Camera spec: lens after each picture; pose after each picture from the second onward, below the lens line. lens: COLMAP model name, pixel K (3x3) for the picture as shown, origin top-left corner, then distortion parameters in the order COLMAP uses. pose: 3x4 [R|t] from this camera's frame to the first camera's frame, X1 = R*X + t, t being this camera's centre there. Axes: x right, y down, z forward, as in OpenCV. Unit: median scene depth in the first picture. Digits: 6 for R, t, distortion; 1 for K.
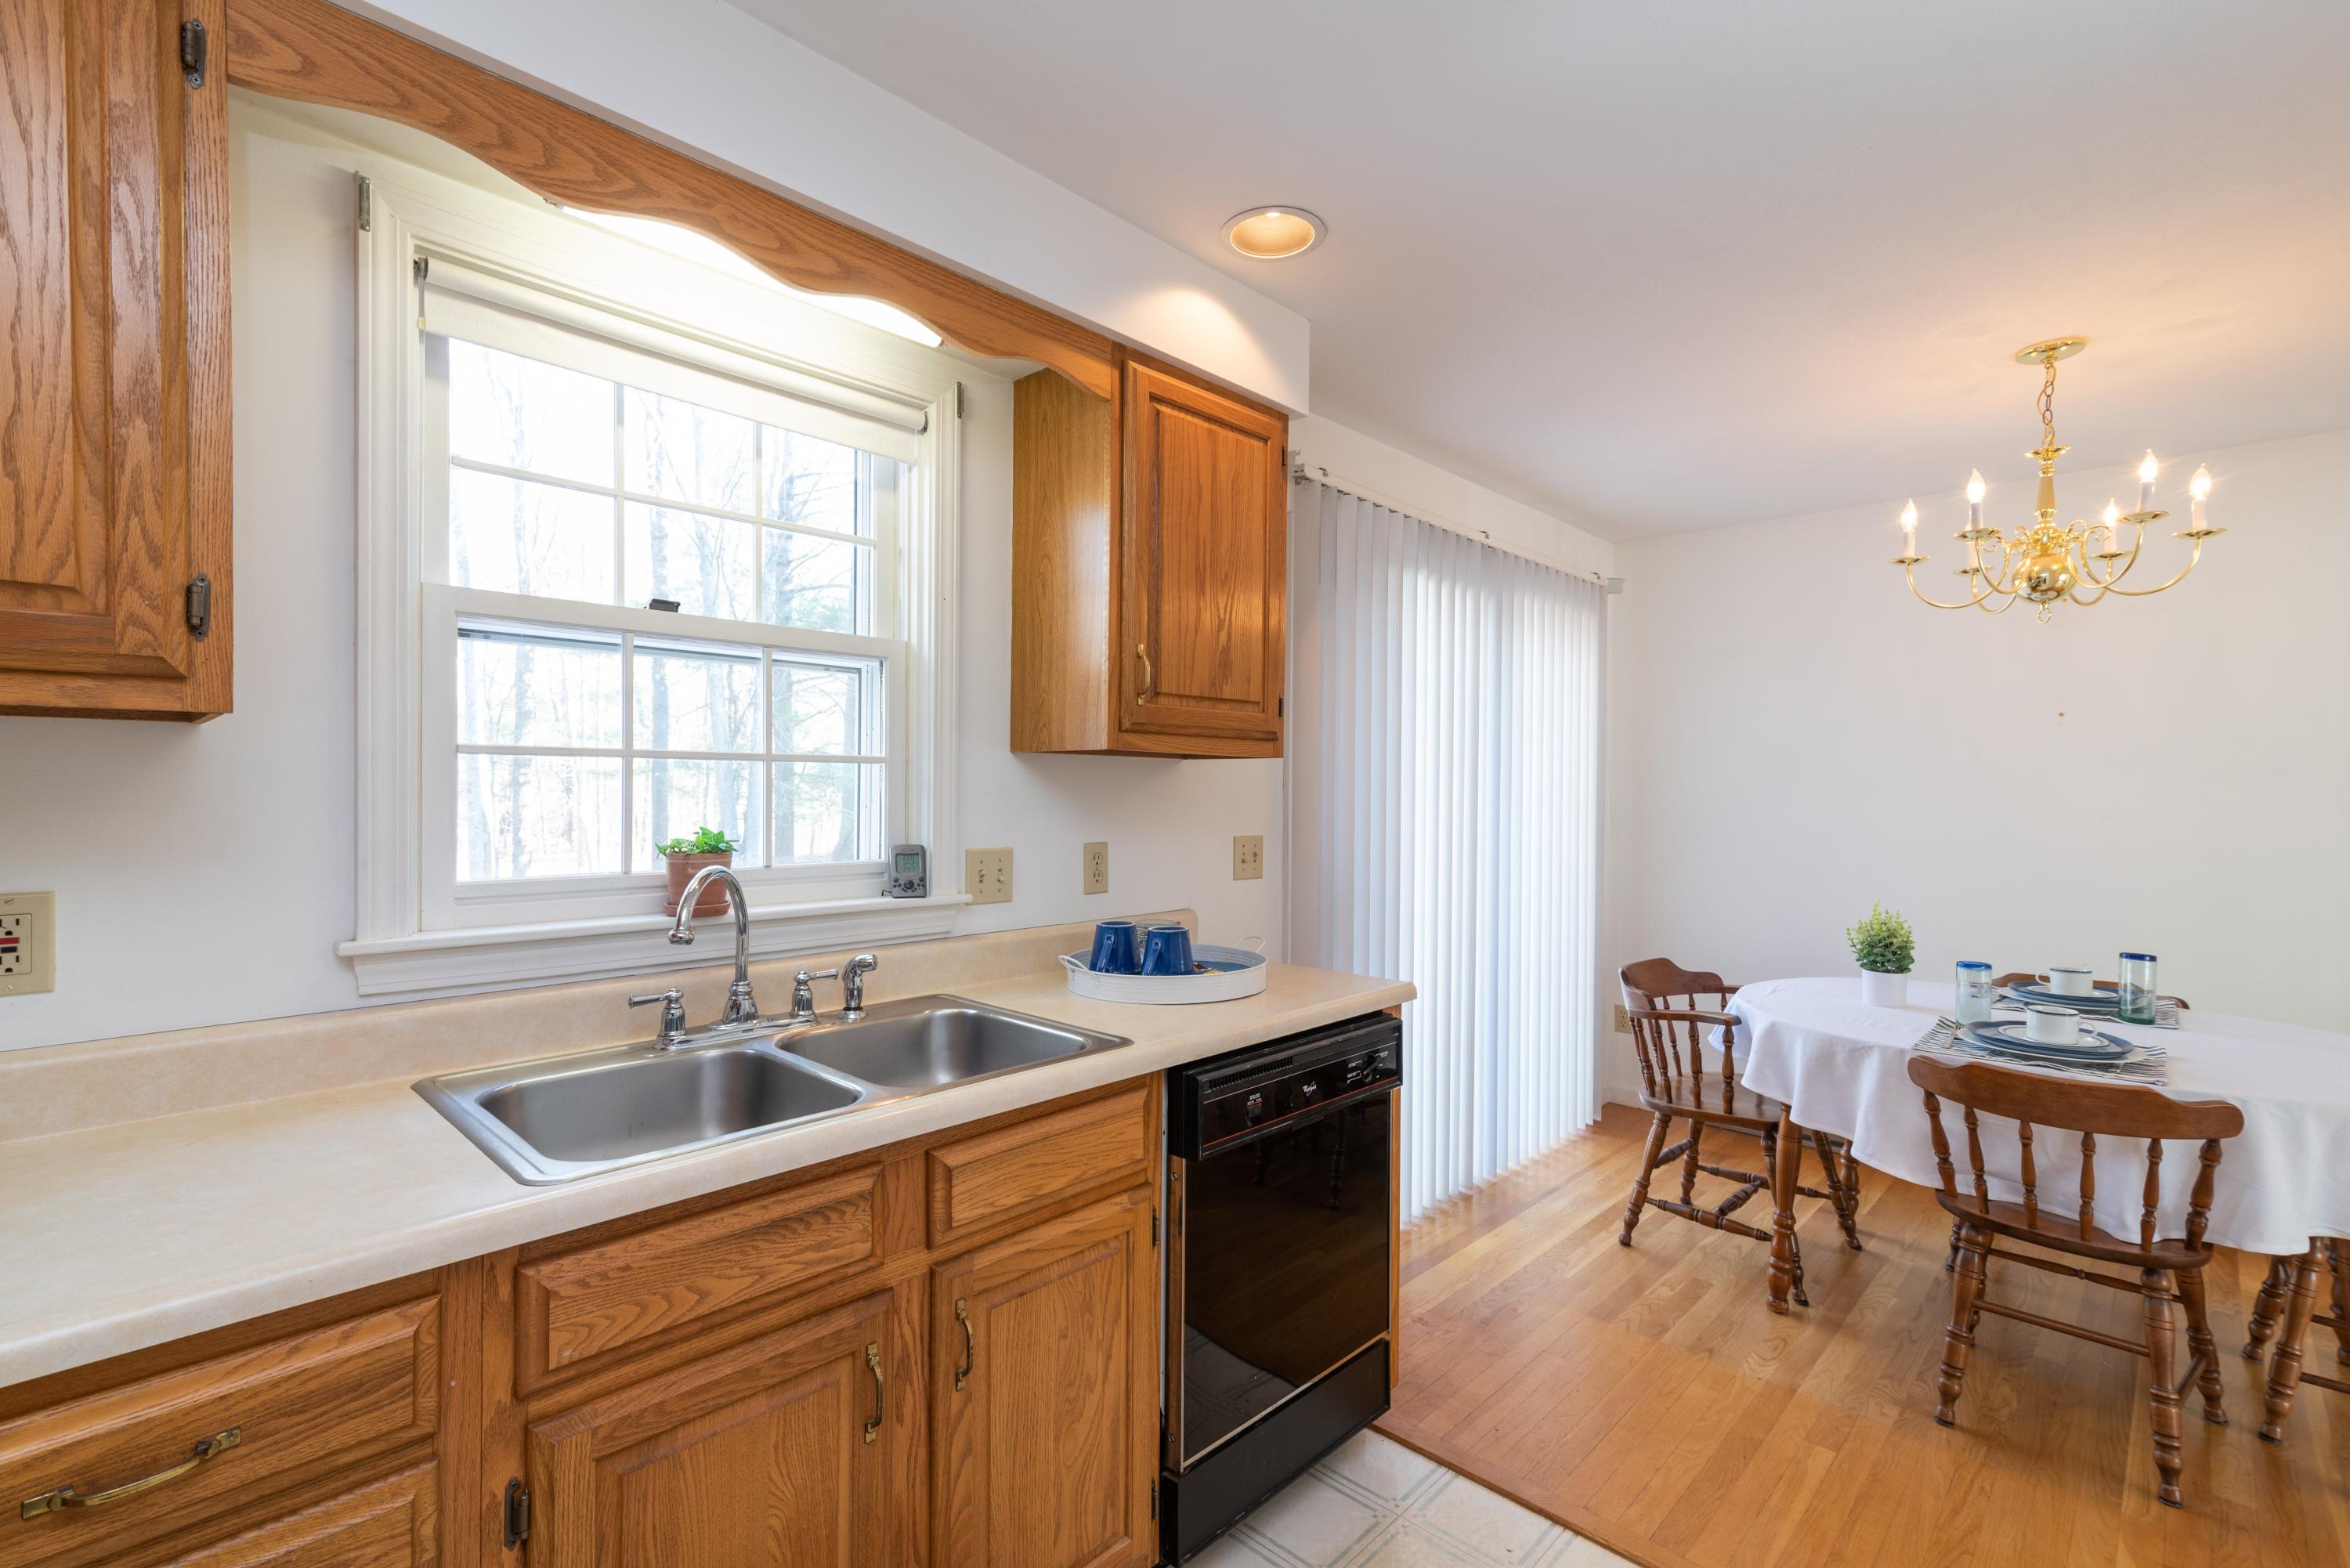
lens RADIAL K [[1051.1, 0, 1175.3], [0, 1051.1, 794.7], [0, 0, 1]] dist [0.004844, 0.000219]
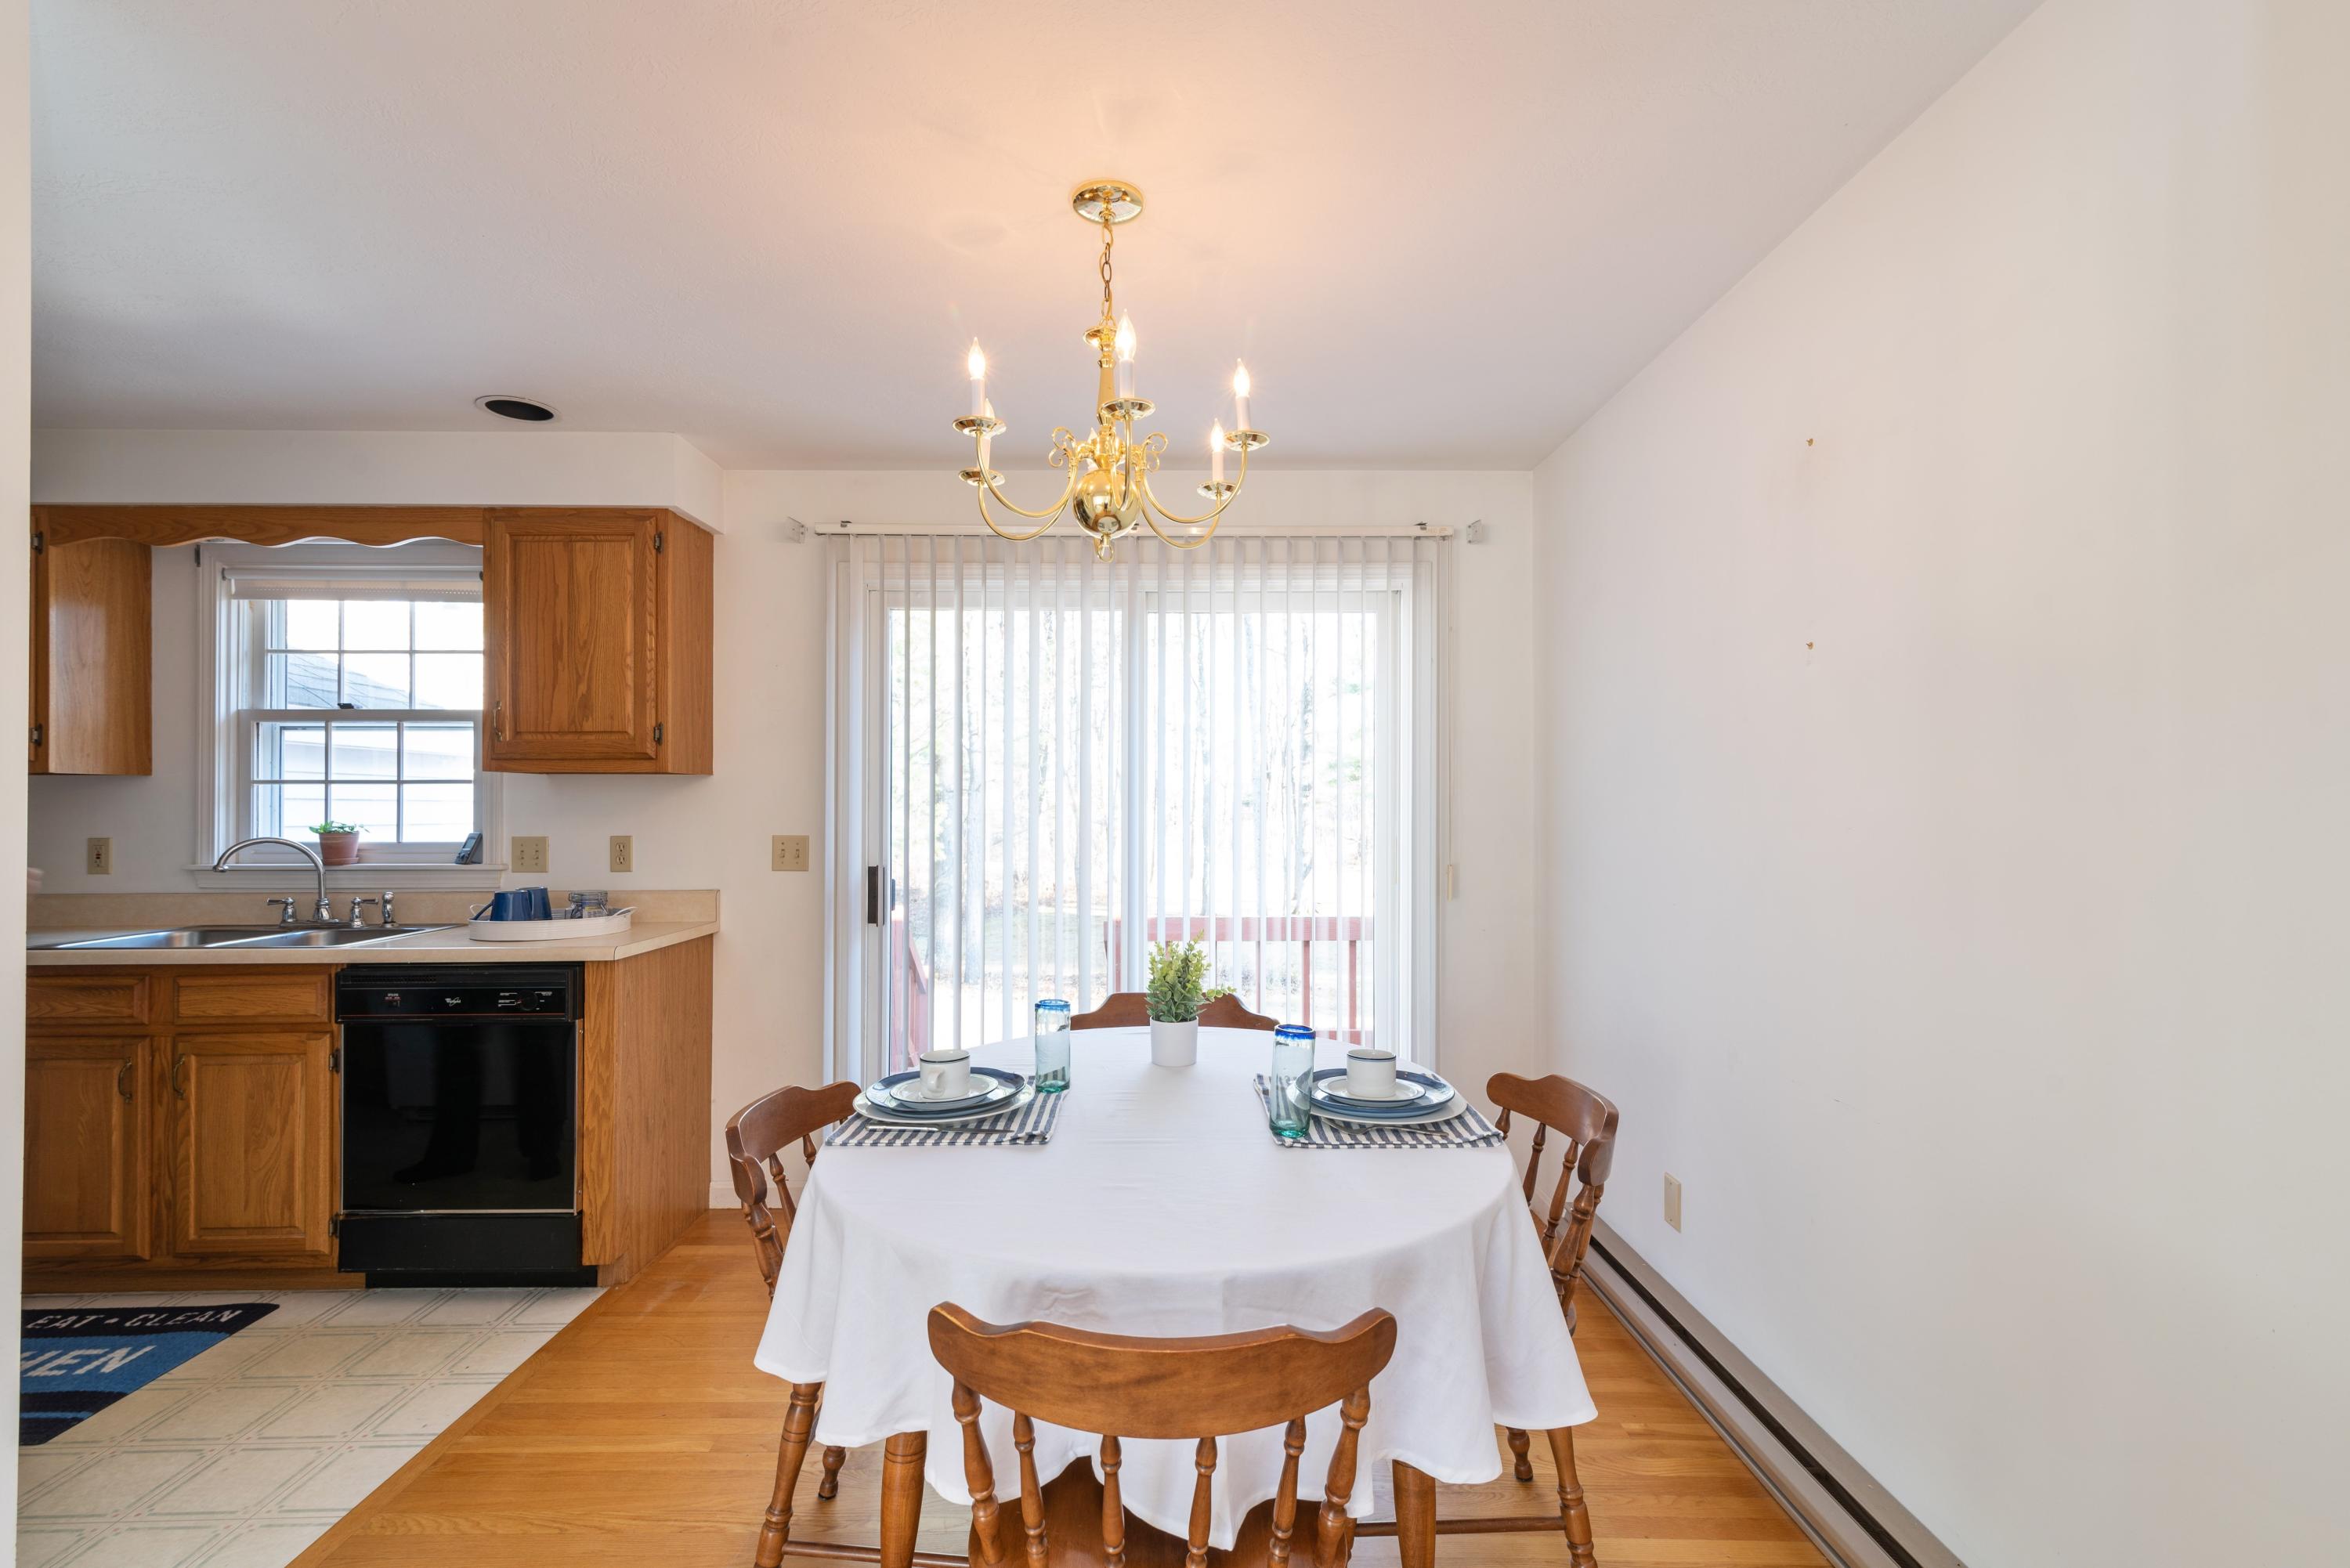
lens RADIAL K [[1051.1, 0, 1179.7], [0, 1051.1, 790.5], [0, 0, 1]] dist [0.004844, 0.000219]
pose [[0.700621, -0.016160, -0.713351, 2.110008], [0.000944, 0.999764, -0.021721, 0.023282], [0.713533, 0.014545, 0.700471, 0.778647]]
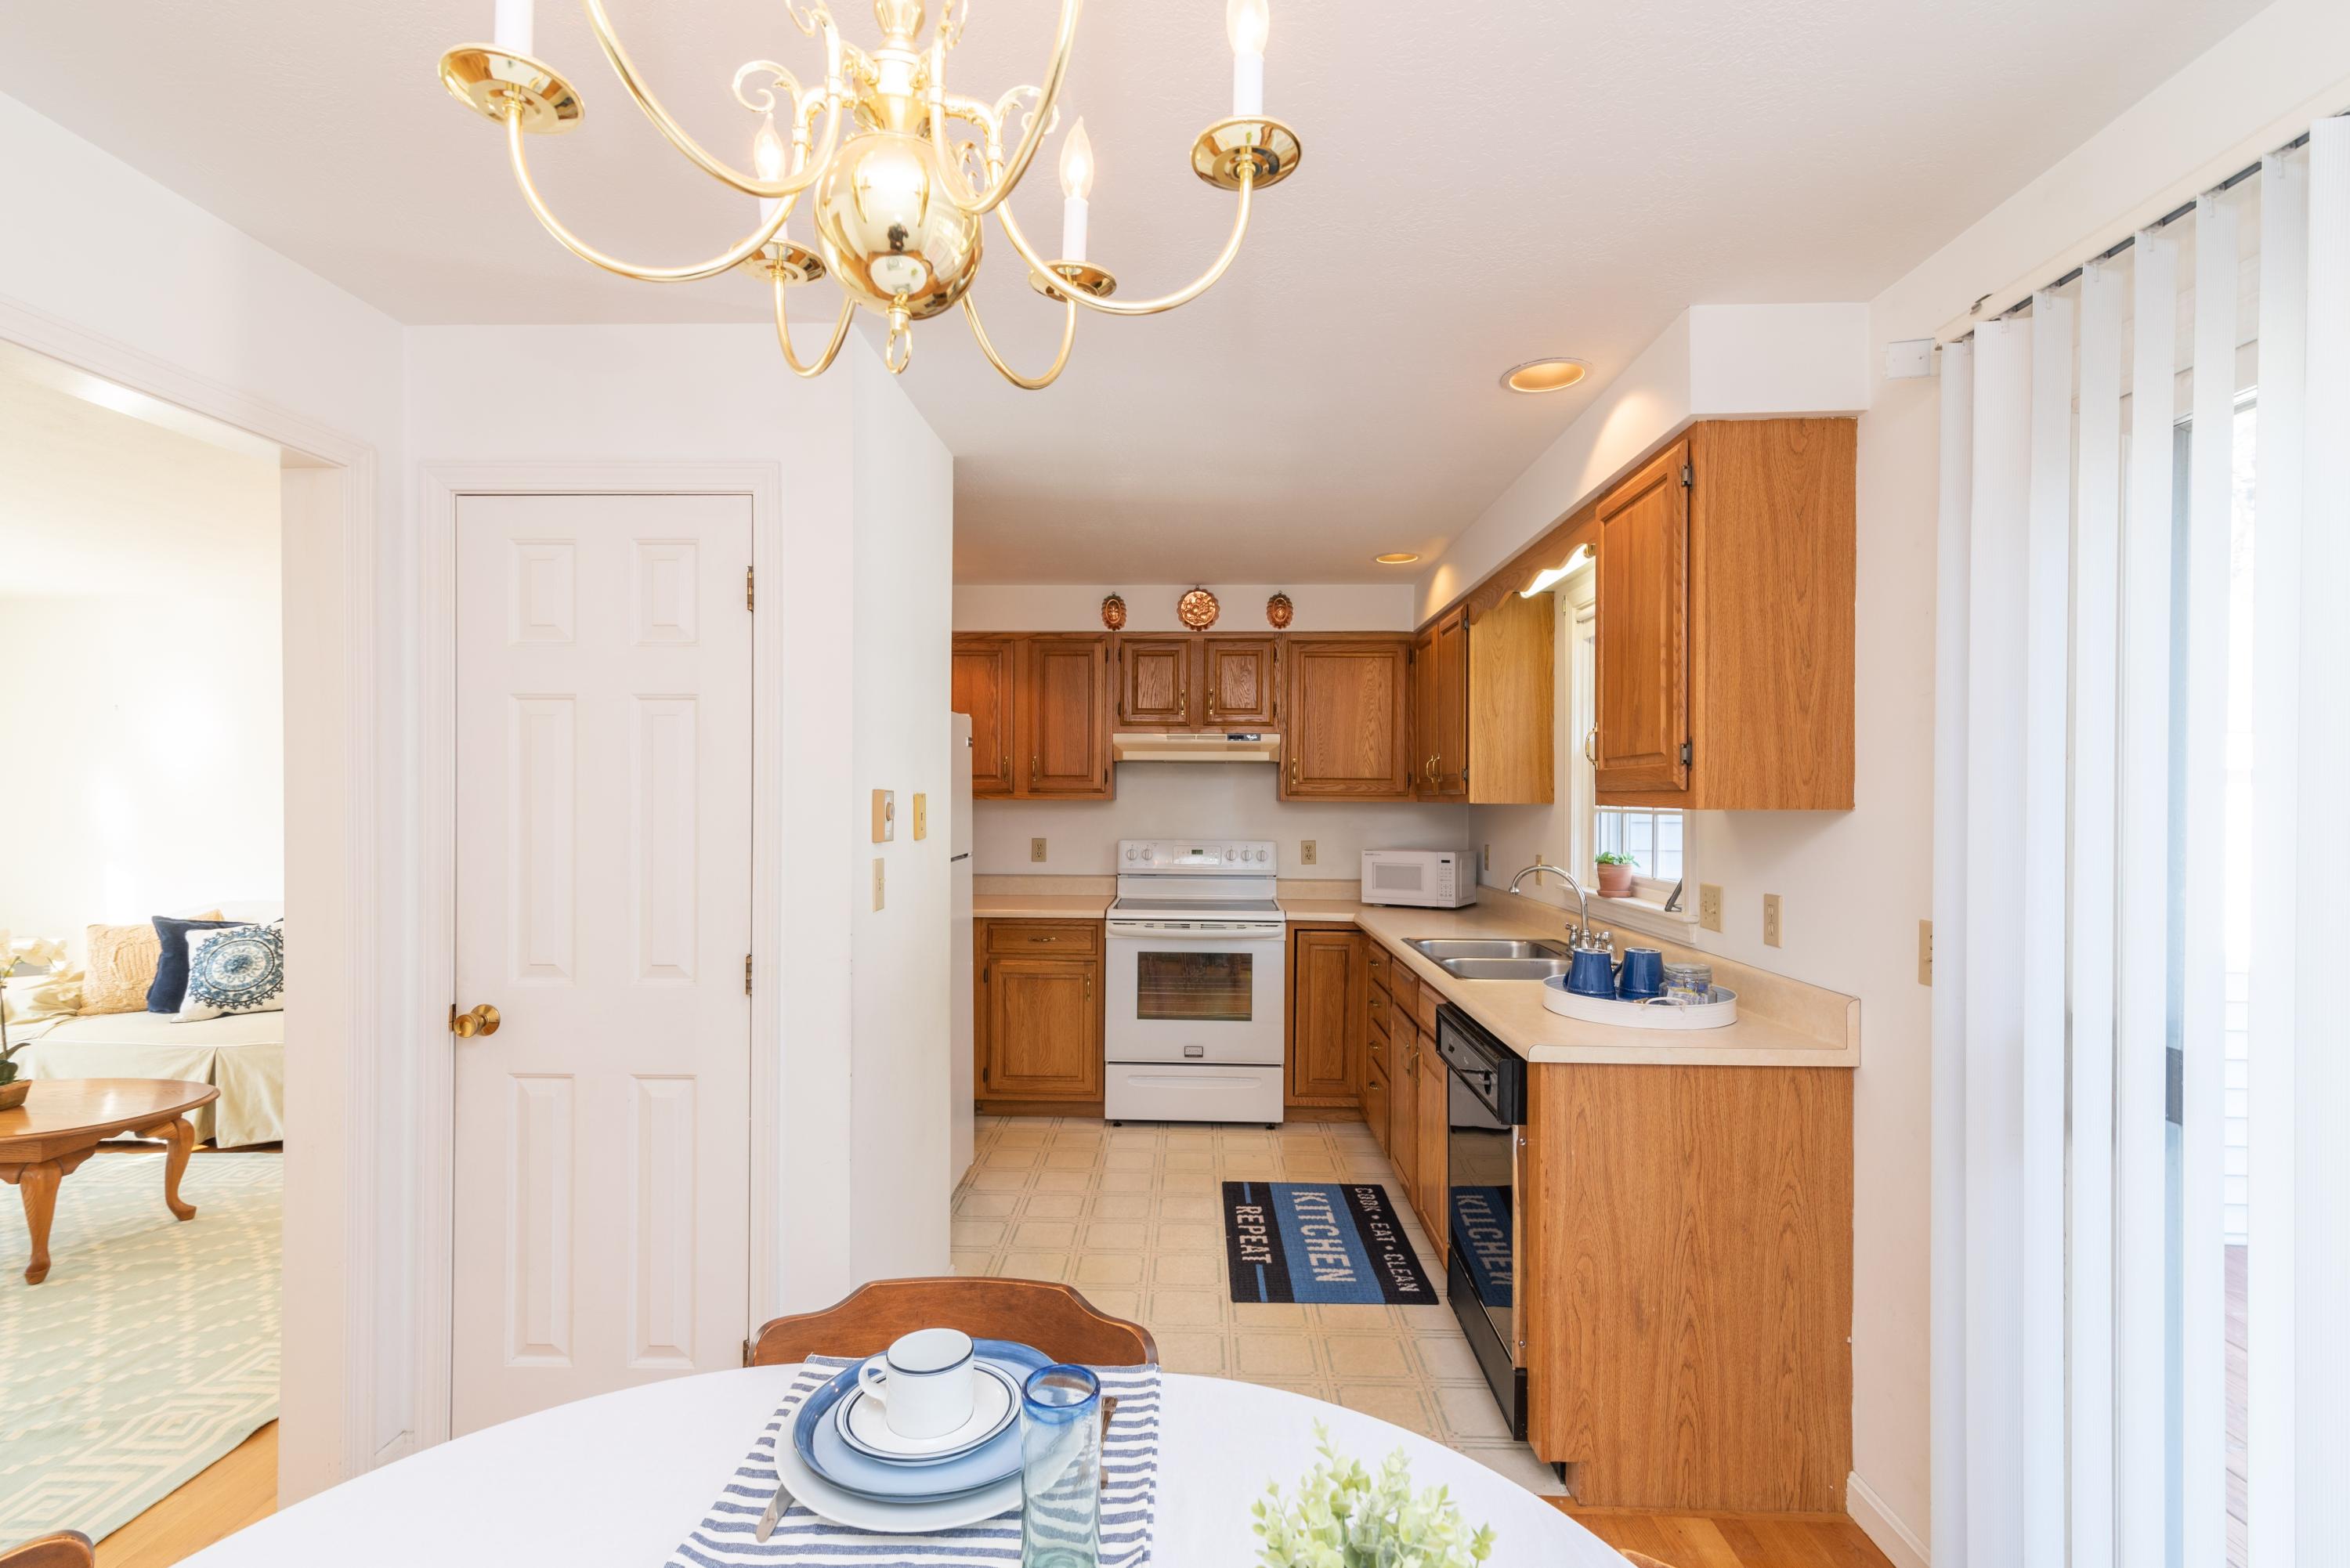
lens RADIAL K [[1051.1, 0, 1176.3], [0, 1051.1, 790.1], [0, 0, 1]] dist [0.004844, 0.000219]
pose [[-0.738078, -0.012195, -0.674605, 1.467060], [-0.011897, 0.999916, -0.005059, -0.059523], [0.674610, 0.004292, -0.738162, 1.952671]]
